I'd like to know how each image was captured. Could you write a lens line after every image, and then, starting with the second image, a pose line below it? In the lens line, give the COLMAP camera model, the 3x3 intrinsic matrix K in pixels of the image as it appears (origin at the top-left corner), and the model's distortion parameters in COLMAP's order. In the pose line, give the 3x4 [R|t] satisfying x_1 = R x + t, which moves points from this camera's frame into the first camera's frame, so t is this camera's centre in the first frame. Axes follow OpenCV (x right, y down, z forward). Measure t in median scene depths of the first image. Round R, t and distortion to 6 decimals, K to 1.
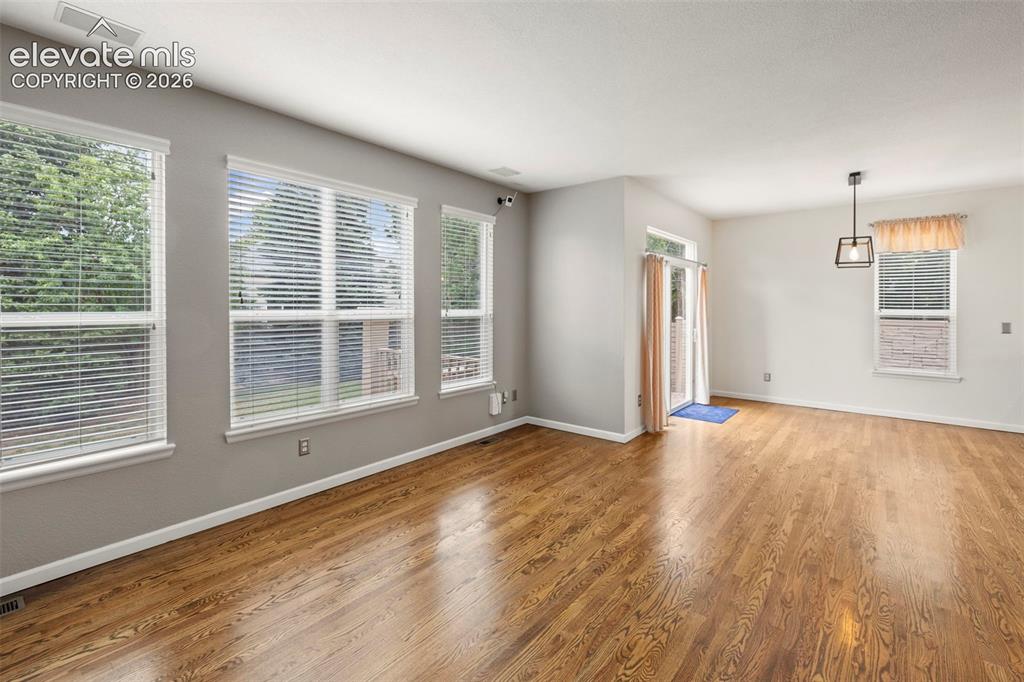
lens RADIAL K [[446.5, 0, 510.4], [0, 446.5, 309.5], [0, 0, 1]] dist [-0.001720, -0.000122]
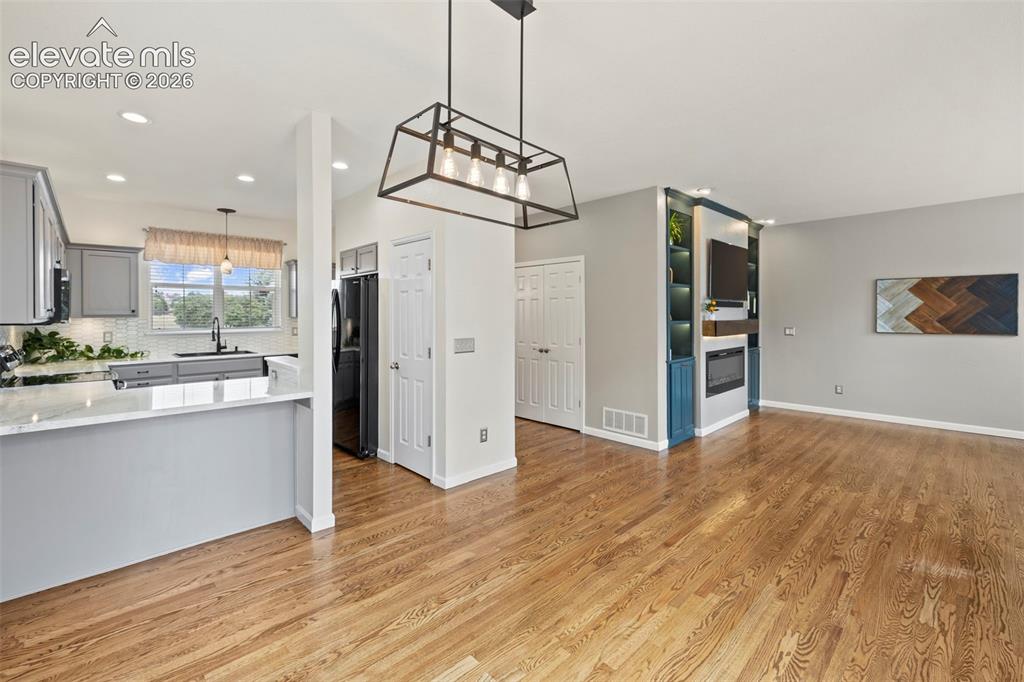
lens RADIAL K [[442.6, 0, 508.2], [0, 442.6, 314.2], [0, 0, 1]] dist [-0.001116, -0.000313]
pose [[-0.993104, 0.002534, 0.117208, 1.090550], [0.003587, 0.999955, 0.008771, -0.017971], [-0.117180, 0.009131, -0.993069, 2.110585]]
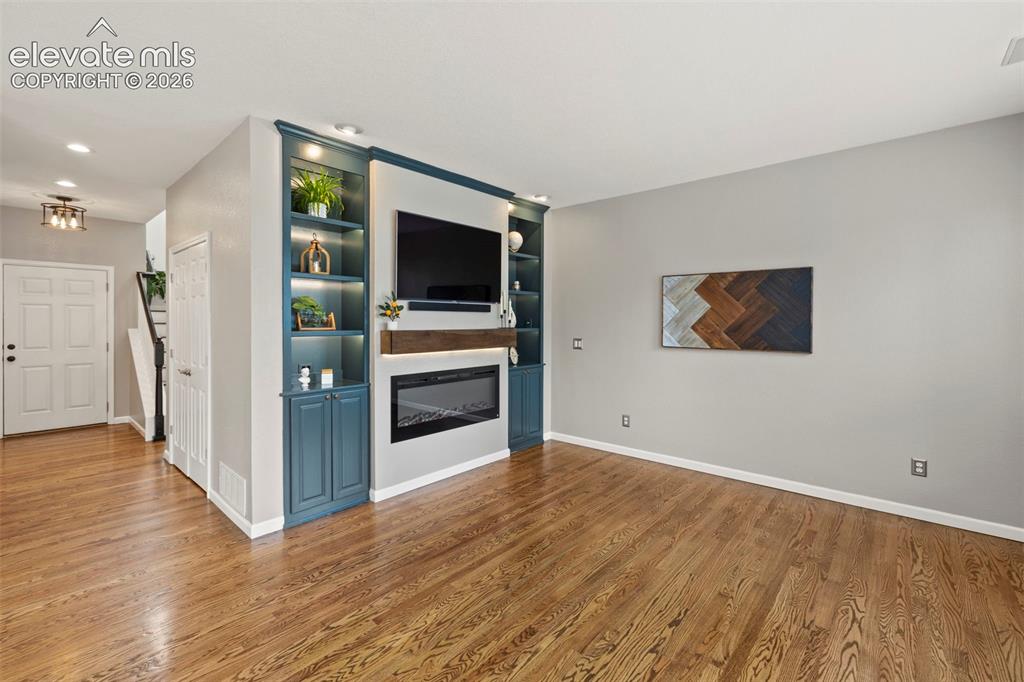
lens RADIAL K [[440.0, 0, 508.1], [0, 440.0, 320.7], [0, 0, 1]] dist [-0.001462, -0.000172]
pose [[-0.999255, -0.003224, 0.038468, 0.165587], [-0.002807, 0.999937, 0.010908, -0.014967], [-0.038501, 0.010791, -0.999200, 1.463142]]
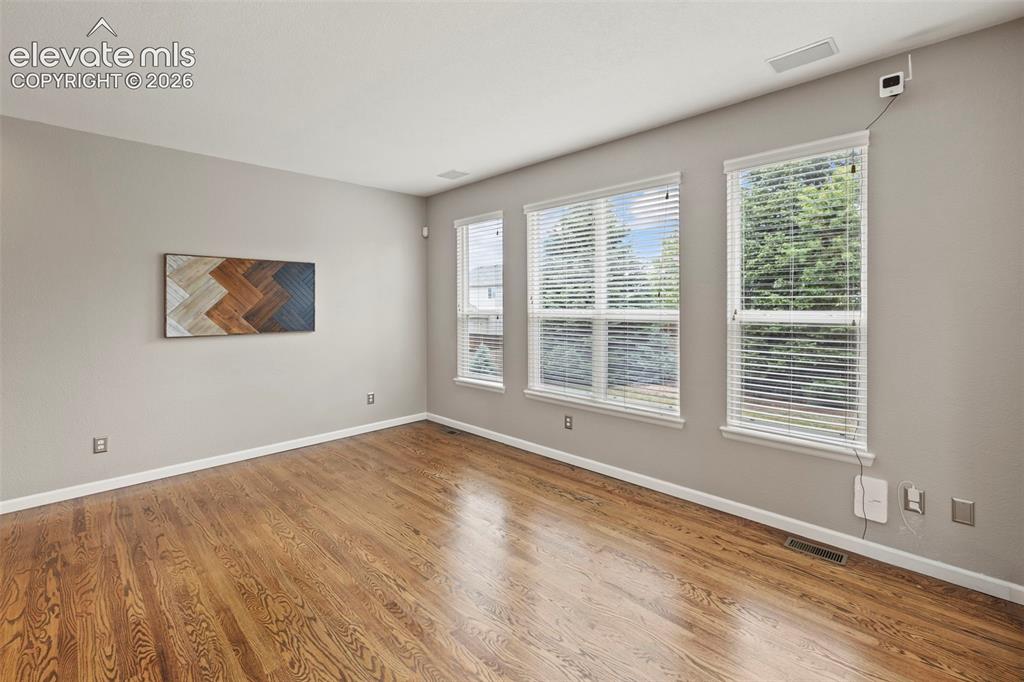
lens RADIAL K [[446.0, 0, 499.8], [0, 446.0, 308.6], [0, 0, 1]] dist [-0.000491, 0.000205]
pose [[-0.105841, 0.008483, -0.994347, 0.836925], [-0.004818, 0.999948, 0.009043, -0.010972], [0.994371, 0.005748, -0.105794, 1.038723]]
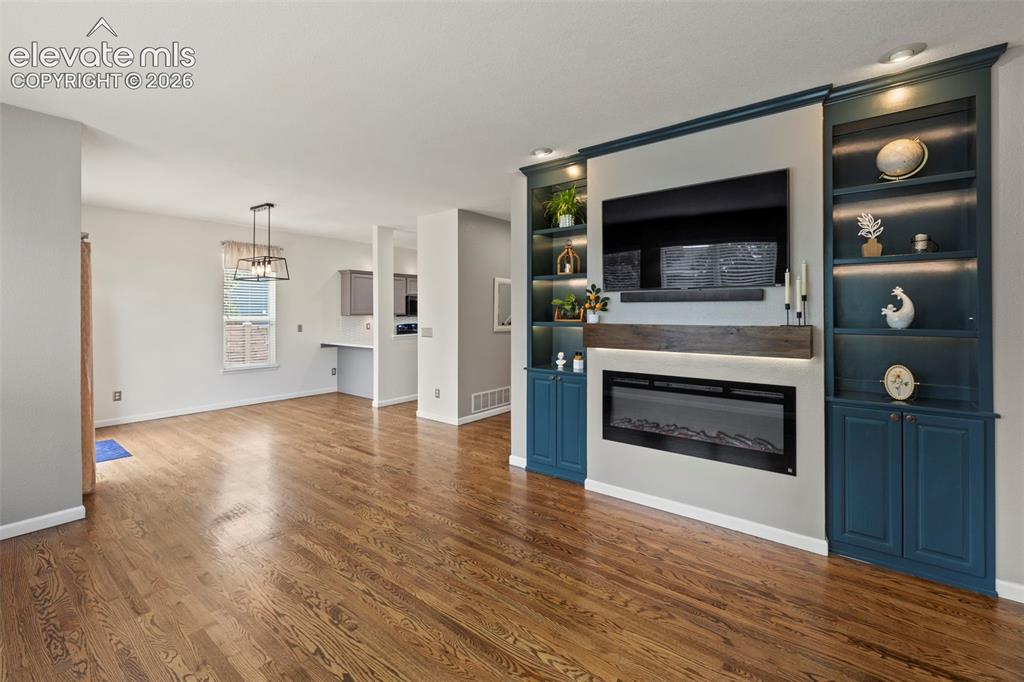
lens RADIAL K [[446.0, 0, 499.8], [0, 446.0, 308.6], [0, 0, 1]] dist [-0.000491, 0.000205]
pose [[-0.007402, 0.006928, 0.999949, -0.652945], [0.010935, 0.999917, -0.006847, -0.008762], [-0.999913, 0.010884, -0.007477, 0.571332]]
